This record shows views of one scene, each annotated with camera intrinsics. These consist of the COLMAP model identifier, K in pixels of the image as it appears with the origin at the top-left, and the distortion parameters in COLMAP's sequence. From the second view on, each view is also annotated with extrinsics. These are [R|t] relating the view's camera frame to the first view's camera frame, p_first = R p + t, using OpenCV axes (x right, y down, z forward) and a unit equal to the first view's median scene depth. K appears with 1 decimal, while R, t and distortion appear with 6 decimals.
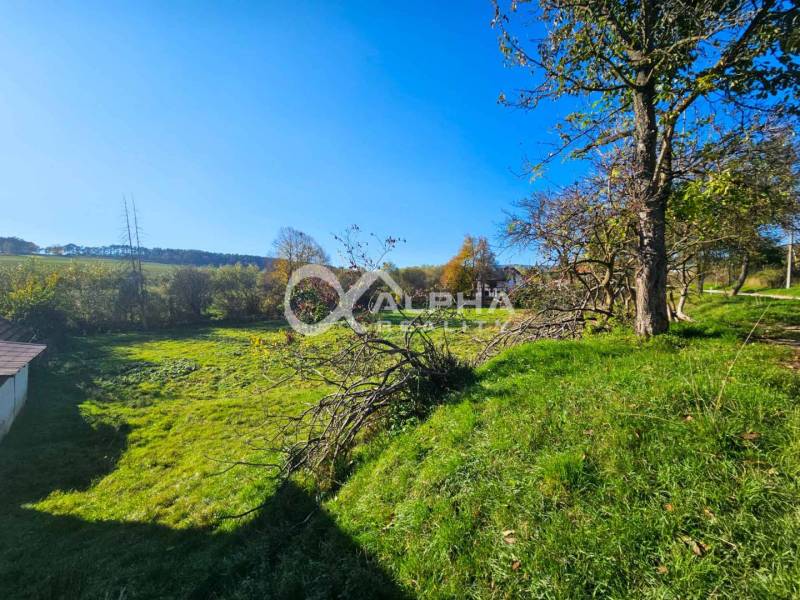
lens RADIAL K [[326.6, 0, 402.0], [0, 326.6, 298.4], [0, 0, 1]] dist [-0.000400, 0.000077]
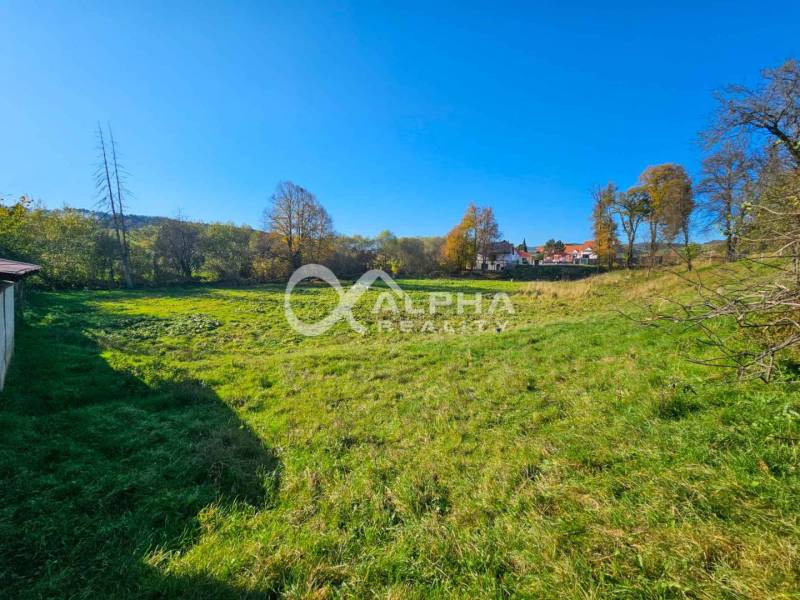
lens RADIAL K [[326.6, 0, 401.2], [0, 326.6, 300.1], [0, 0, 1]] dist [-0.000400, 0.000077]
pose [[0.997434, 0.021088, 0.068416, -0.107502], [-0.026086, 0.996991, 0.073001, 0.037878], [-0.066671, -0.074598, 0.994982, 0.077148]]
